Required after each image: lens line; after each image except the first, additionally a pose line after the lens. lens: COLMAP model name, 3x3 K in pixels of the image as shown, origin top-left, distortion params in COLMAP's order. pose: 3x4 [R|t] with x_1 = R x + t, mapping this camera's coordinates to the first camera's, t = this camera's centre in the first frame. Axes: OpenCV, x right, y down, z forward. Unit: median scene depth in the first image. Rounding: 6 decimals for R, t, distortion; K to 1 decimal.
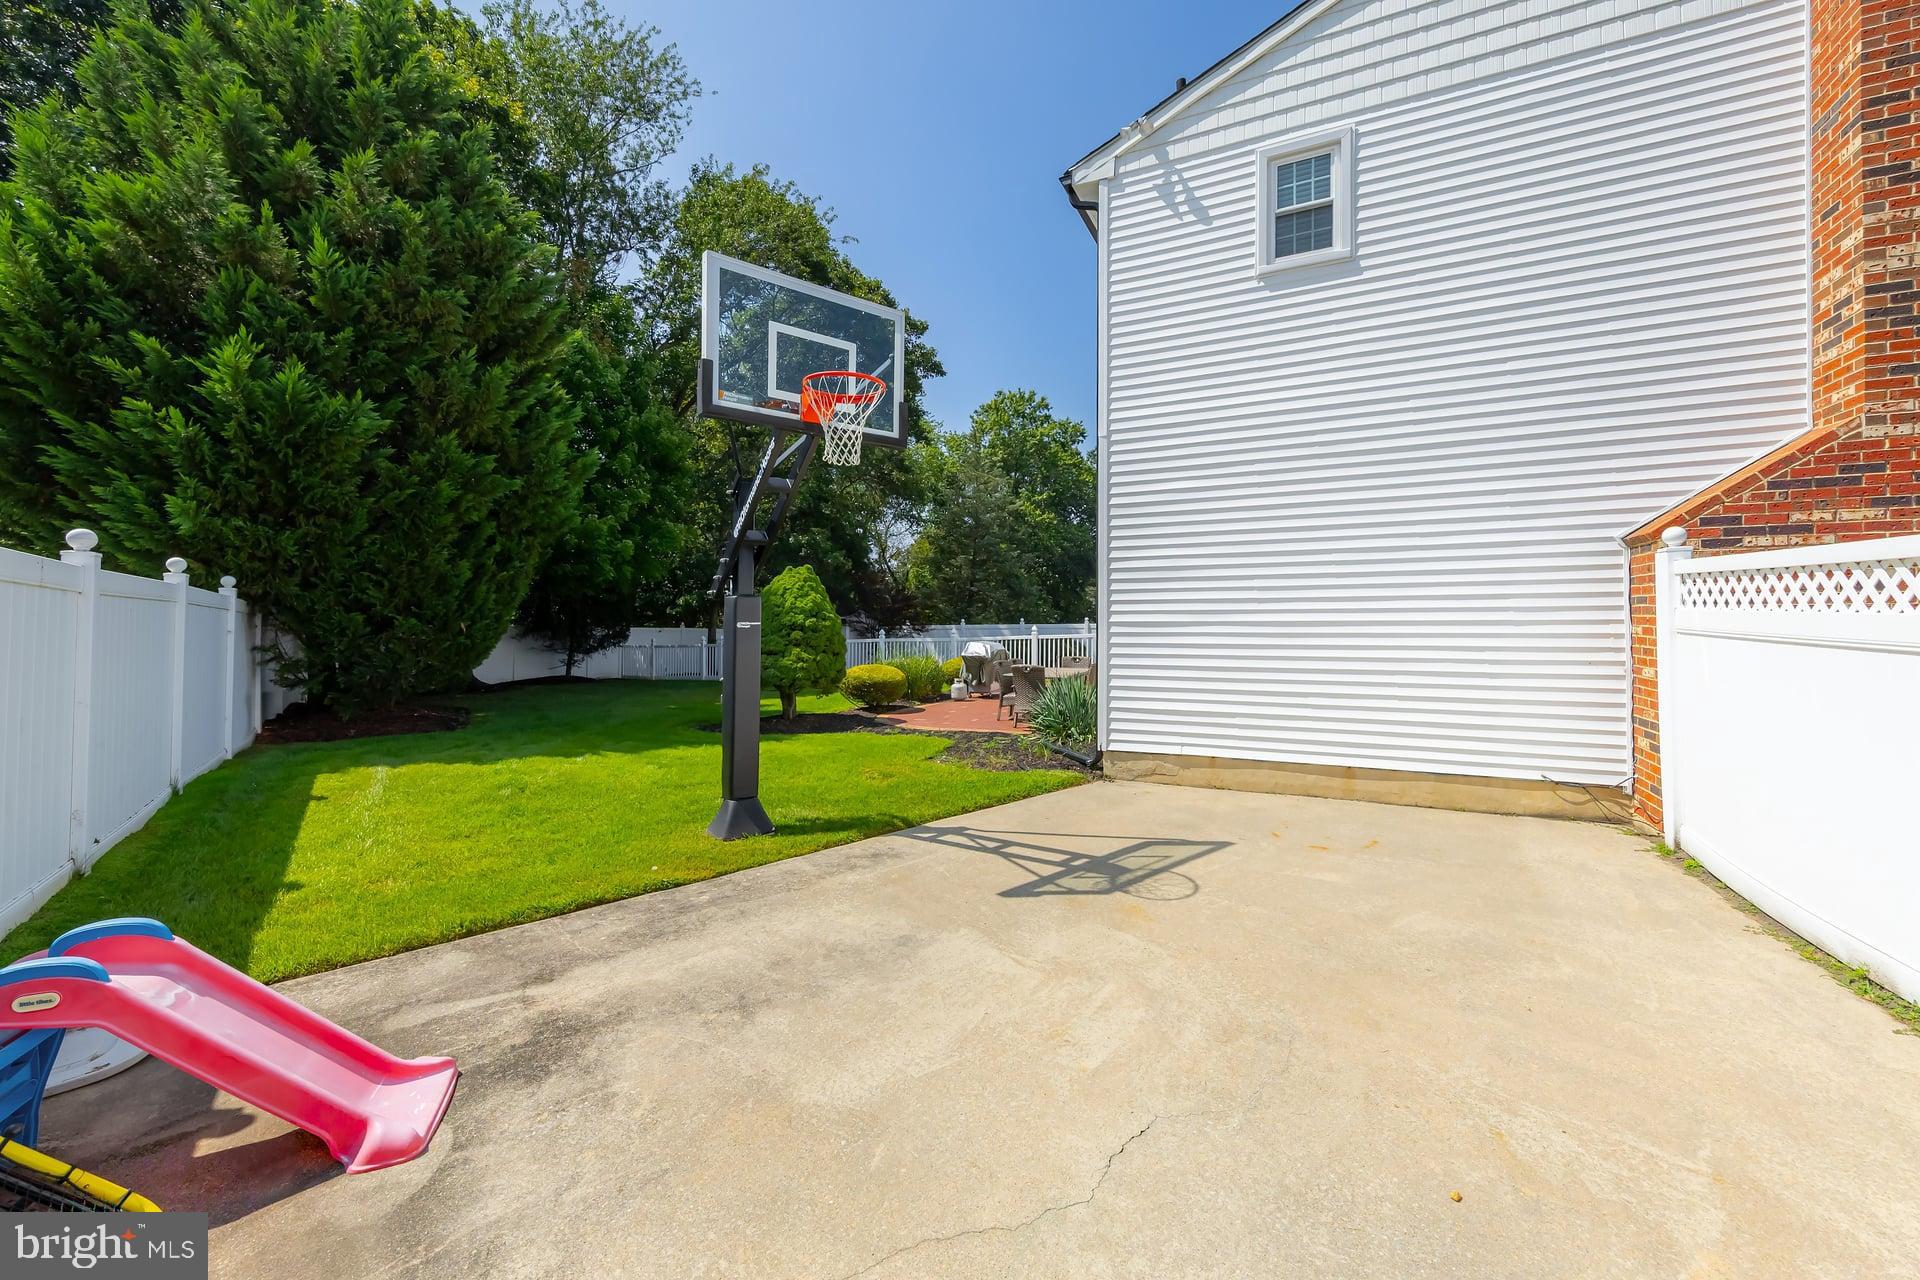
lens RADIAL K [[710.2, 0, 964.4], [0, 710.2, 600.6], [0, 0, 1]] dist [-0.000165, -0.000024]
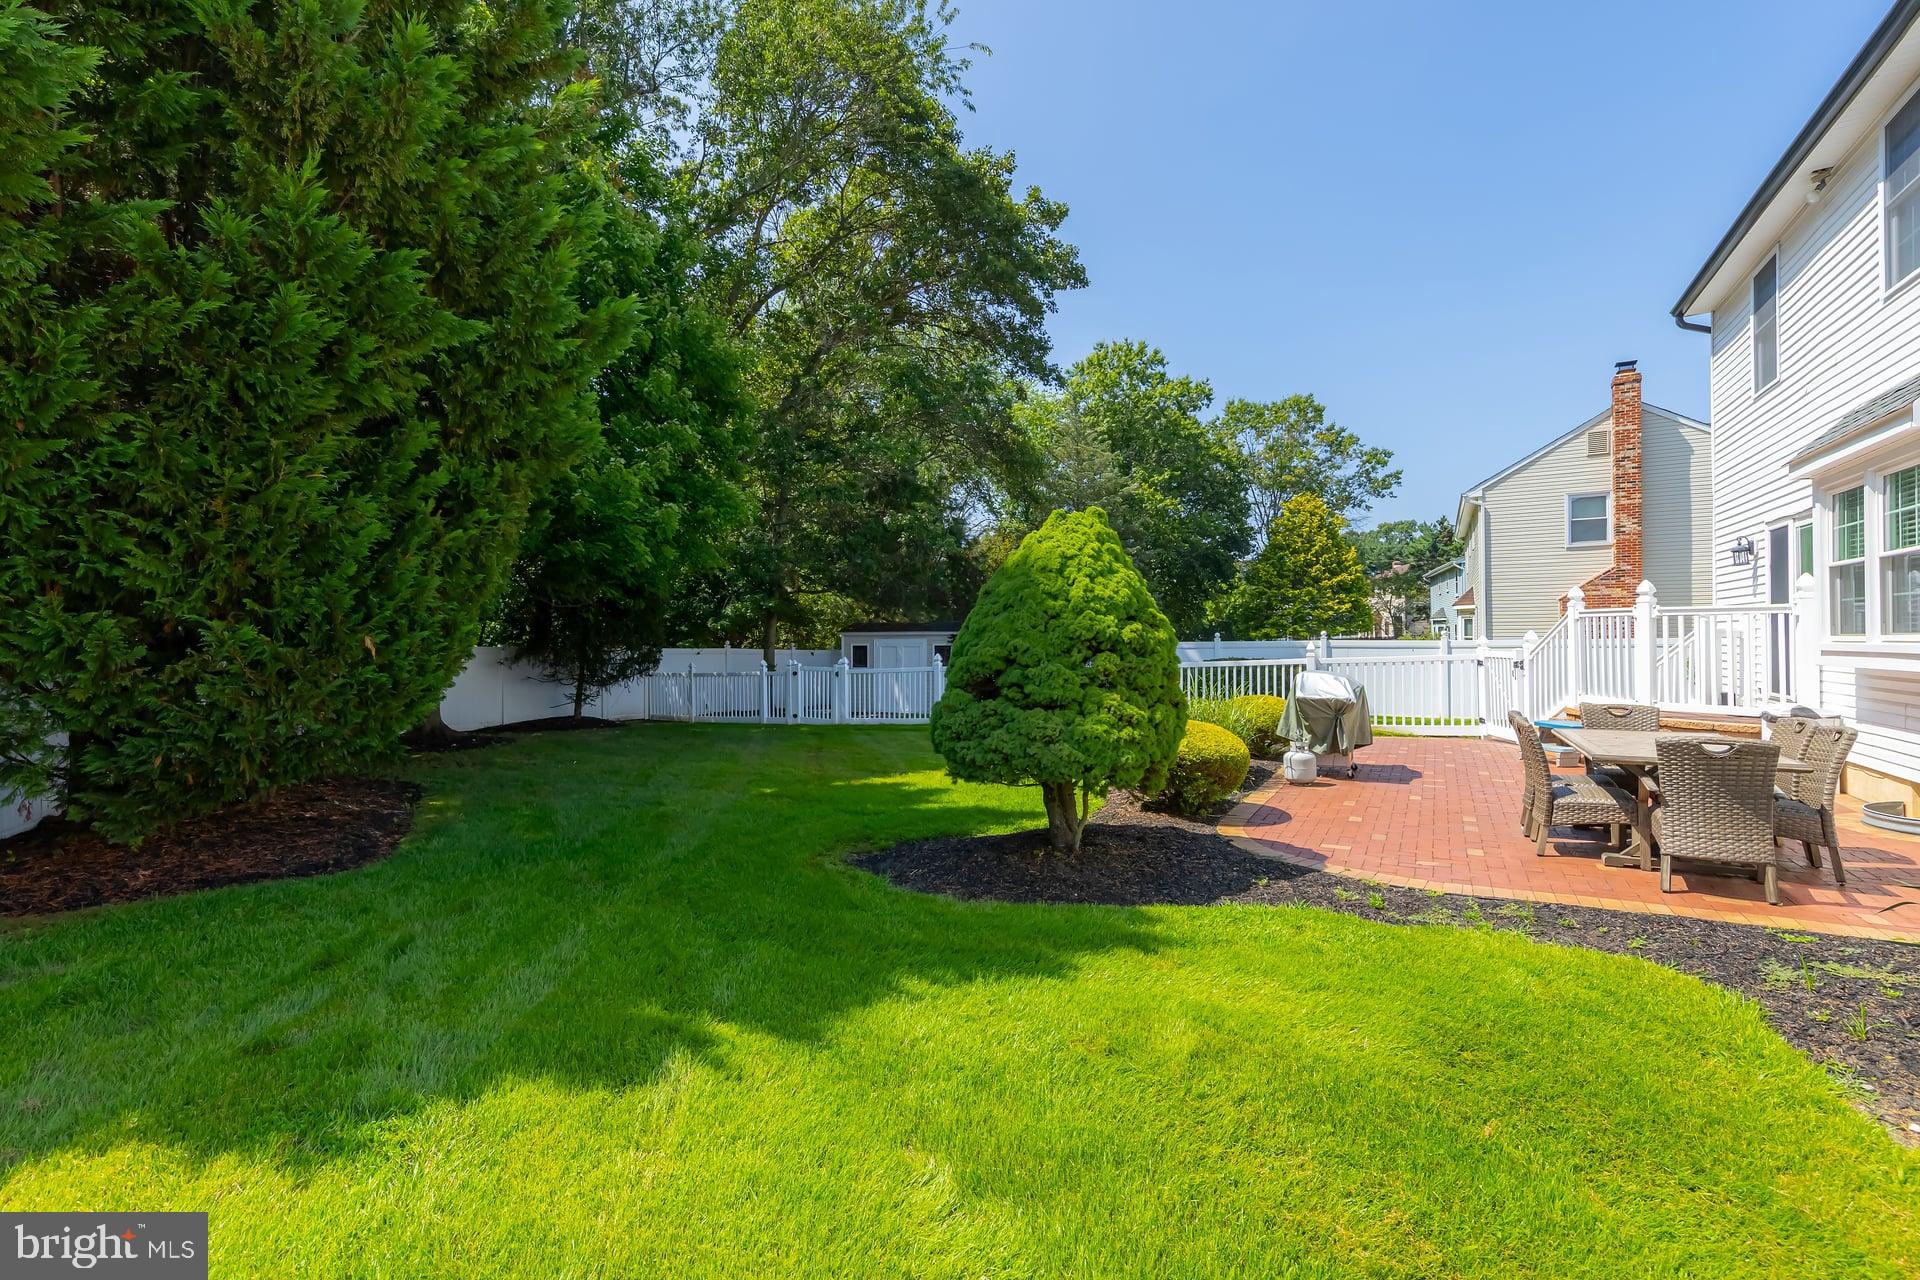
lens RADIAL K [[849.5, 0, 960.0], [0, 849.5, 640.0], [0, 0, 1]] dist [-0.000621, -0.000324]
pose [[0.996851, -0.003456, -0.079224, -0.259999], [0.005733, 0.999576, 0.028534, 0.018217], [0.079092, -0.028898, 0.996448, 0.444088]]
